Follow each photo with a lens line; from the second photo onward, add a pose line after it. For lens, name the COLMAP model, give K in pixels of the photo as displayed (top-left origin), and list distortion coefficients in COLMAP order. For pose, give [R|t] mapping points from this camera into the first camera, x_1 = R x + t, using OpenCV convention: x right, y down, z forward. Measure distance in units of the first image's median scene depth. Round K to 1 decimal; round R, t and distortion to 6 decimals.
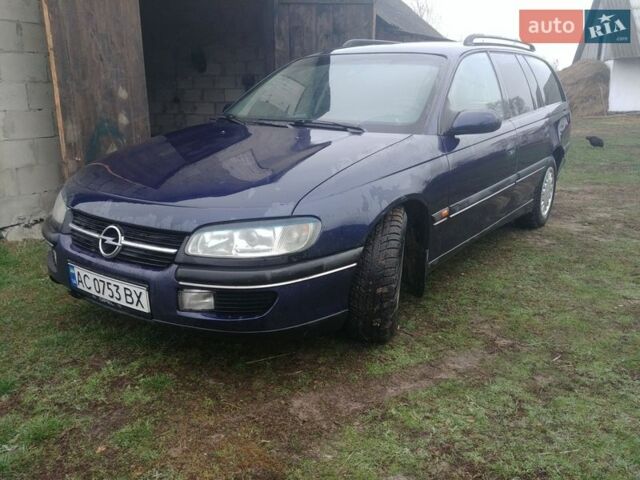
lens RADIAL K [[550.7, 0, 320.0], [0, 550.7, 240.0], [0, 0, 1]] dist [0.101402, -0.149096]
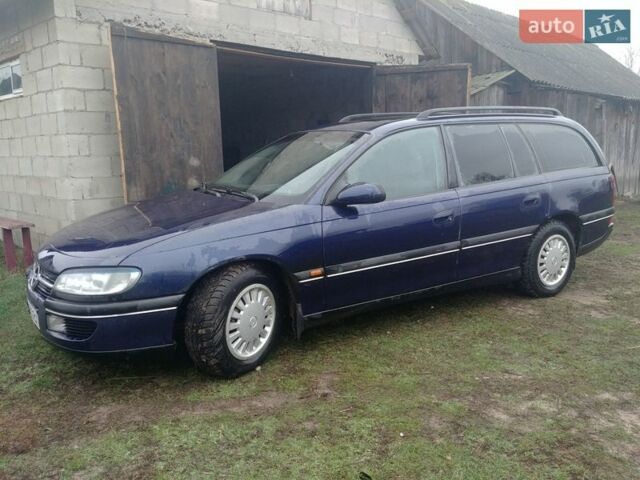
lens RADIAL K [[550.7, 0, 320.0], [0, 550.7, 240.0], [0, 0, 1]] dist [0.101402, -0.149096]
pose [[0.932958, 0.044581, -0.357213, 0.450850], [-0.076741, 0.994123, -0.076362, -0.021137], [0.351710, 0.098655, 0.930896, -0.041632]]
